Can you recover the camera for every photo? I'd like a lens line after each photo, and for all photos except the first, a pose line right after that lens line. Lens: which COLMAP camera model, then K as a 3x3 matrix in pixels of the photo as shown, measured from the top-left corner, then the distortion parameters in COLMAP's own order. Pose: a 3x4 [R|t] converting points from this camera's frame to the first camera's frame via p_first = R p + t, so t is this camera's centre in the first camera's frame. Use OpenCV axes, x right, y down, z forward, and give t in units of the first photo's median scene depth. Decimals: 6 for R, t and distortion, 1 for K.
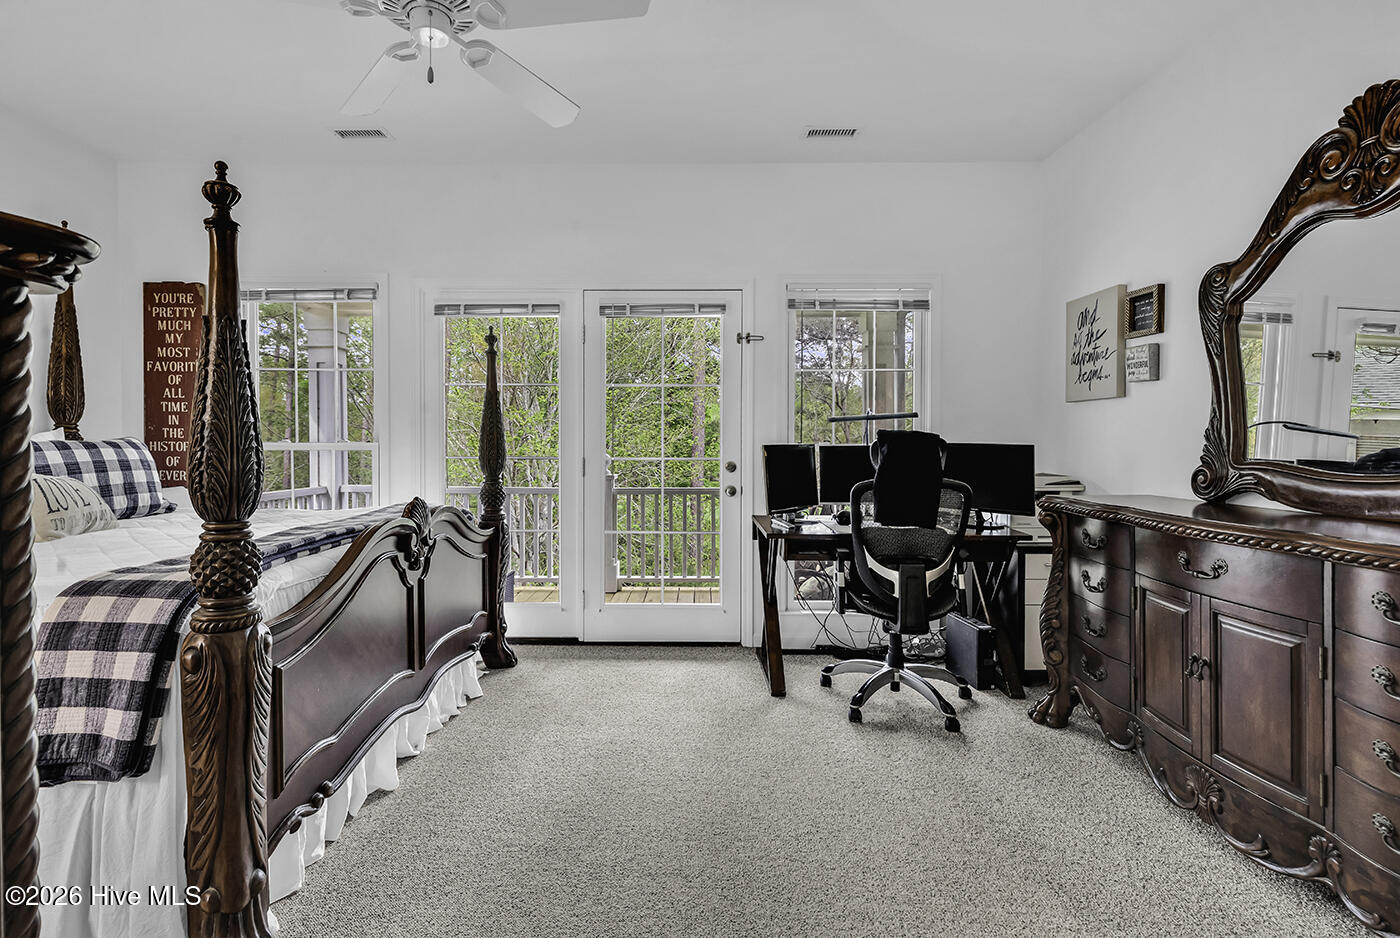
lens RADIAL K [[720.8, 0, 680.4], [0, 720.8, 438.8], [0, 0, 1]] dist [0.003325, -0.000094]
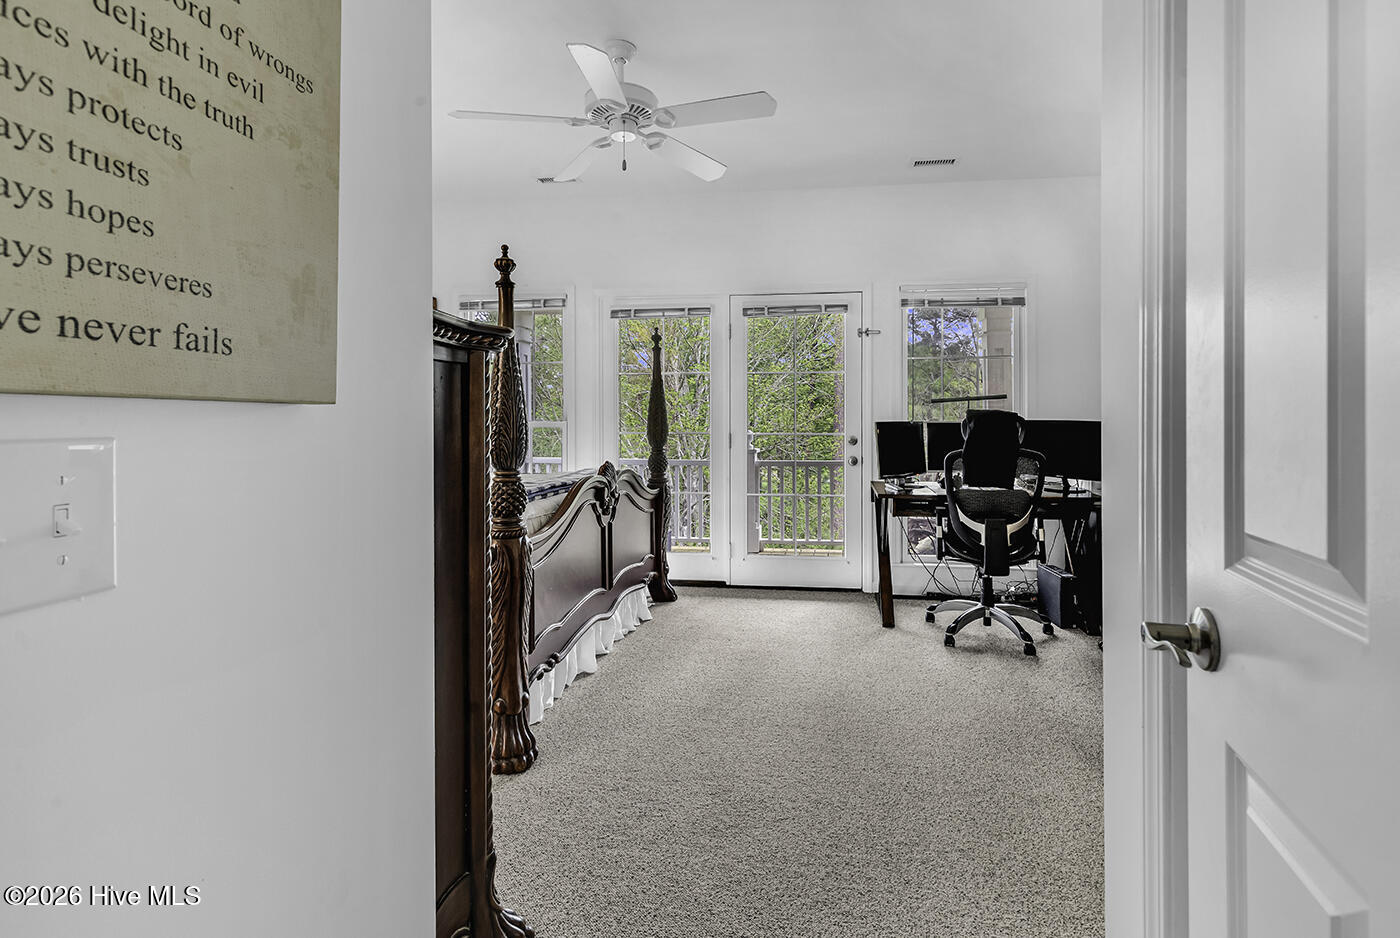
lens RADIAL K [[720.8, 0, 680.4], [0, 720.8, 438.8], [0, 0, 1]] dist [0.003325, -0.000094]
pose [[0.979747, 0.002084, -0.200229, 0.035810], [0.003898, 0.999558, 0.029477, -0.000324], [0.200202, -0.029660, 0.979306, -0.271870]]
